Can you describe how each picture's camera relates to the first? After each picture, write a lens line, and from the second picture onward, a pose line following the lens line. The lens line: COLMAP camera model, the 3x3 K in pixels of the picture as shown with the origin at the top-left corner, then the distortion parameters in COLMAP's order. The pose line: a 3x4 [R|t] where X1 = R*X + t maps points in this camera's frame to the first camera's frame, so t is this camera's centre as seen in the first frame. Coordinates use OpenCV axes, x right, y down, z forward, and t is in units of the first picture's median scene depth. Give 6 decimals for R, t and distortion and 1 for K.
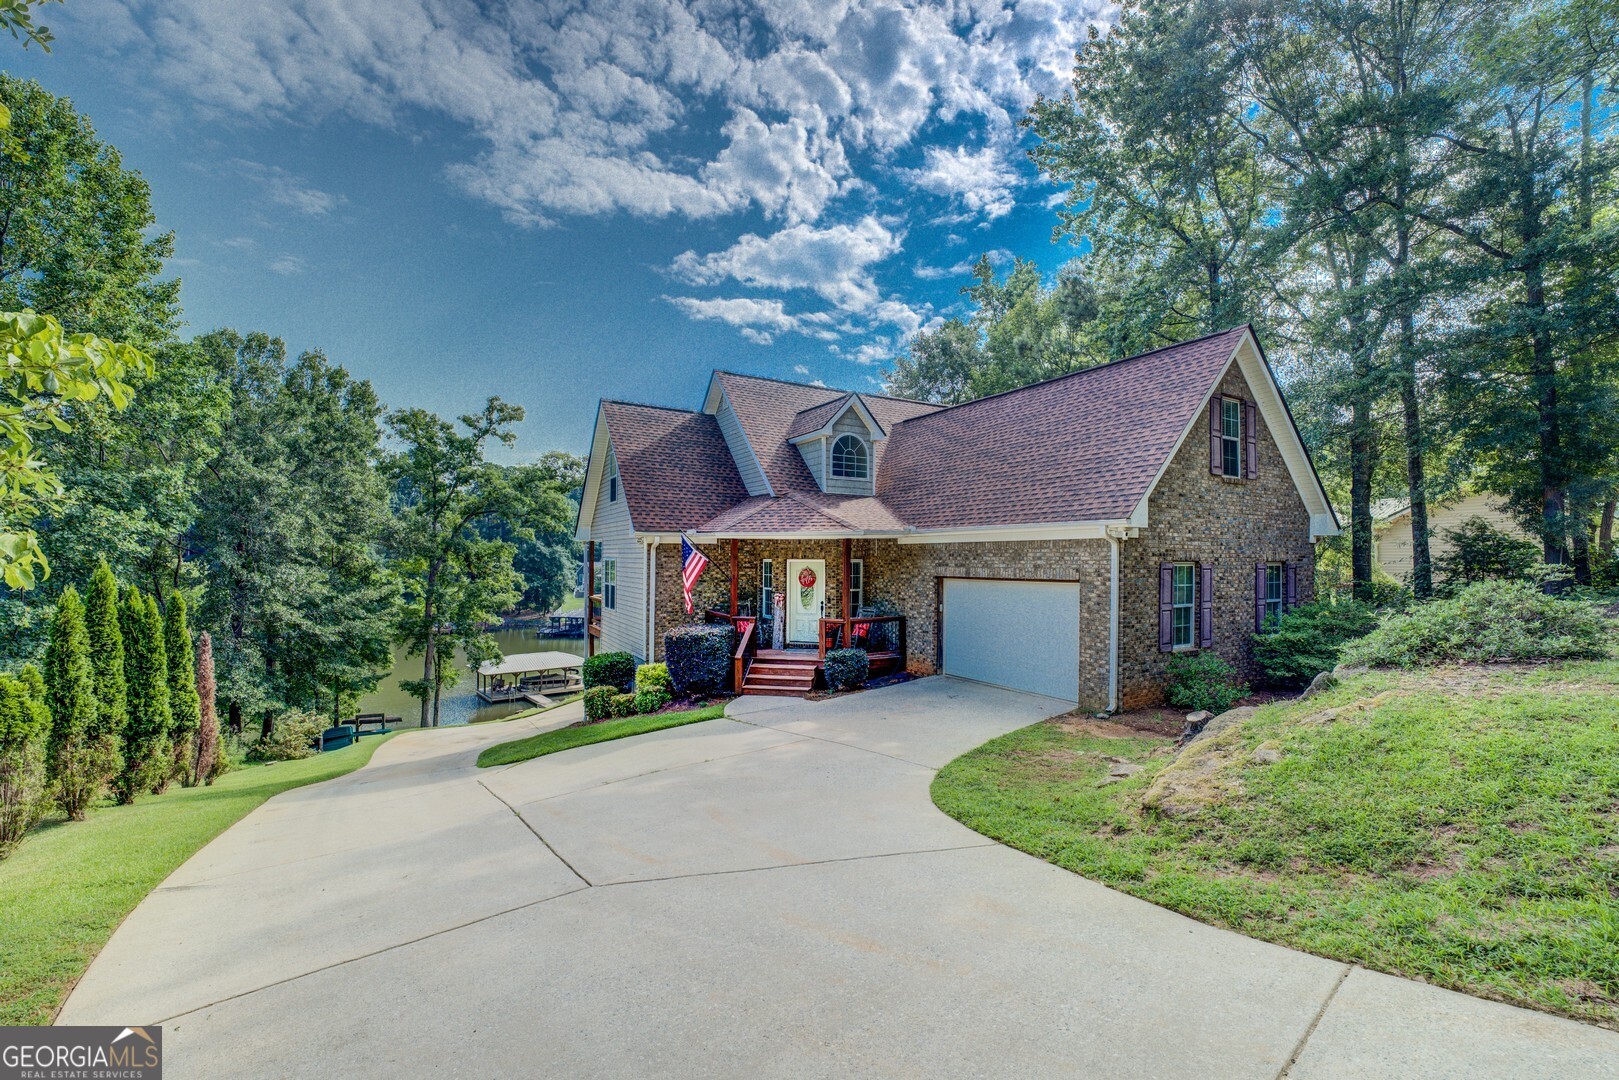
lens RADIAL K [[681.0, 0, 812.6], [0, 681.0, 550.5], [0, 0, 1]] dist [-0.018217, -0.000176]
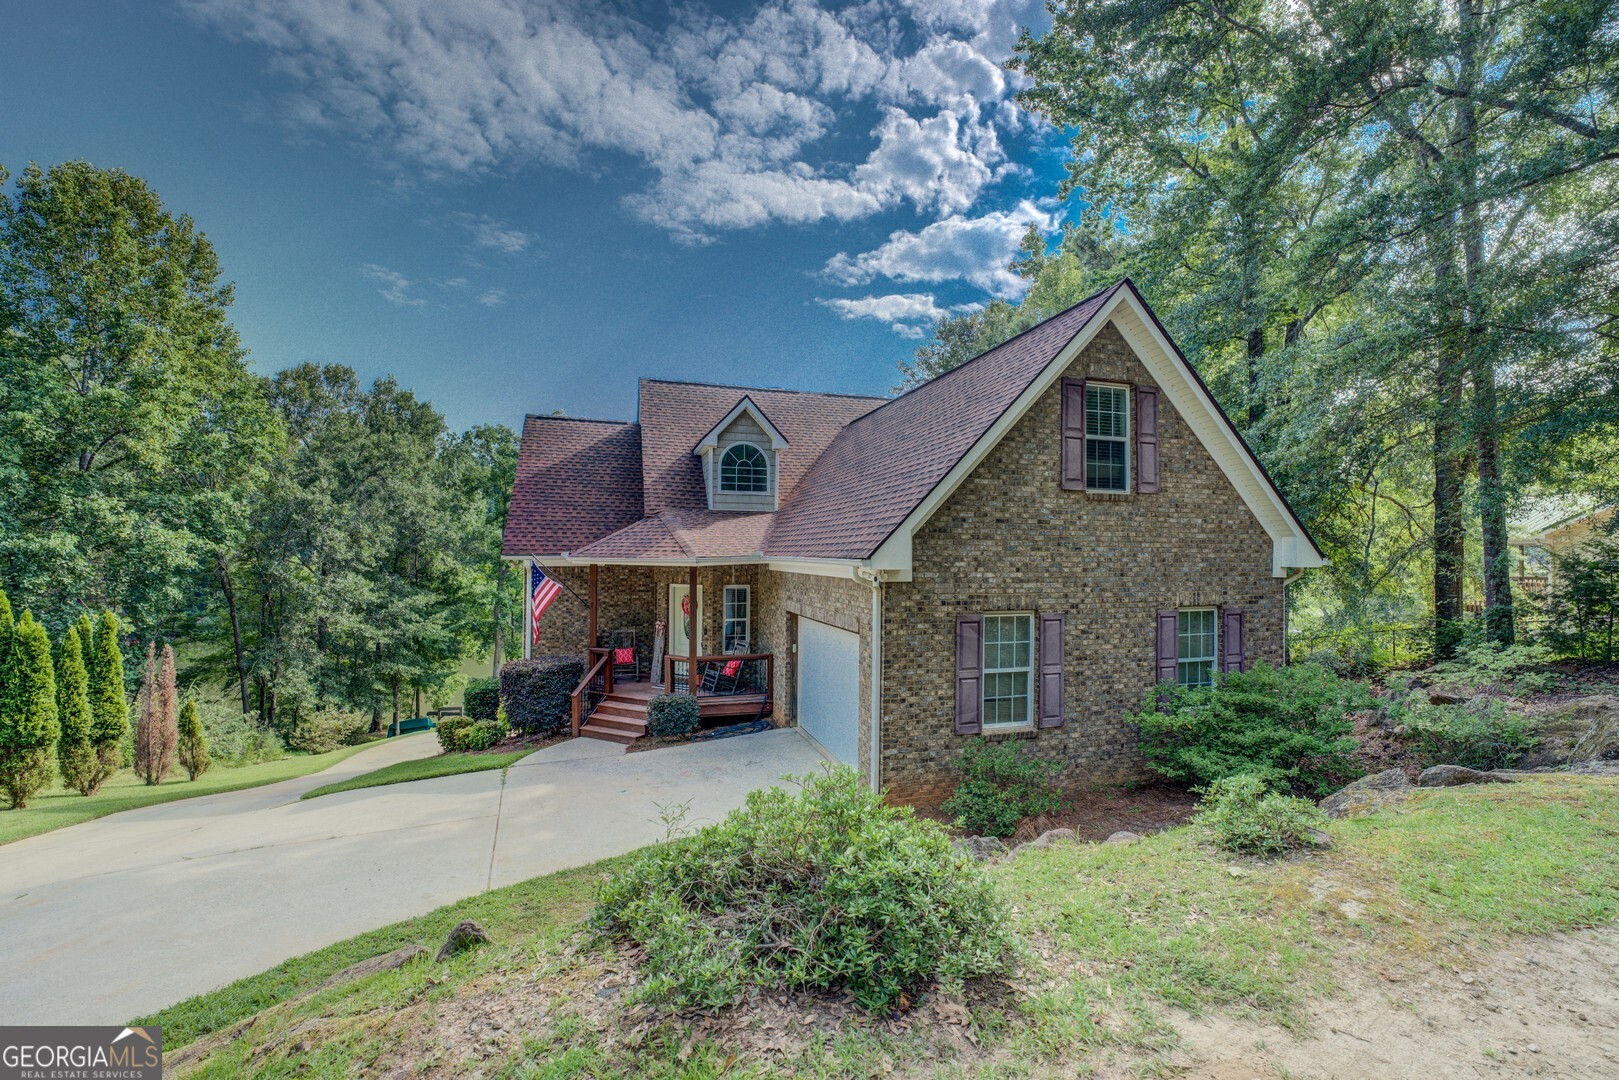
lens RADIAL K [[673.7, 0, 815.4], [0, 673.7, 543.4], [0, 0, 1]] dist [-0.015574, 0.000224]
pose [[0.972886, -0.001976, -0.231275, 0.277252], [0.001531, 0.999997, -0.002102, -0.029932], [0.231278, 0.001690, 0.972886, 0.129817]]
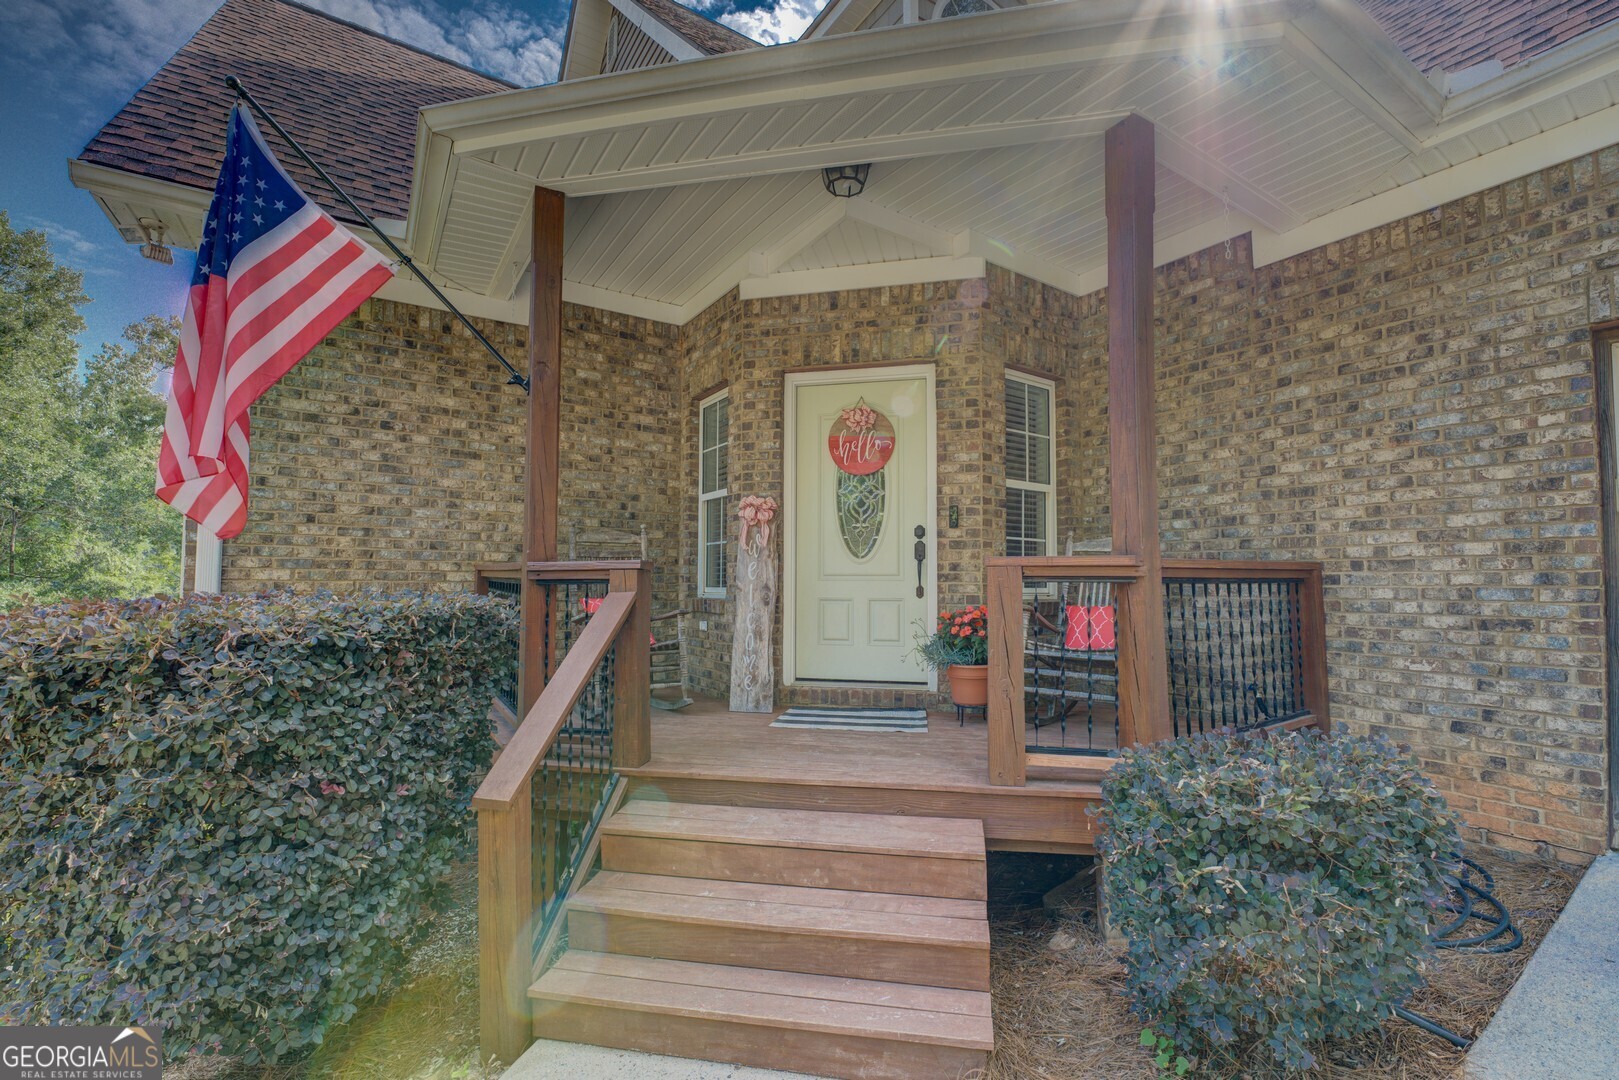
lens RADIAL K [[681.0, 0, 812.6], [0, 681.0, 550.5], [0, 0, 1]] dist [-0.018217, -0.000176]
pose [[0.998557, -0.001834, 0.053680, -0.031825], [0.004521, 0.998741, -0.049968, 0.073936], [-0.053521, 0.050138, 0.997307, 0.563504]]
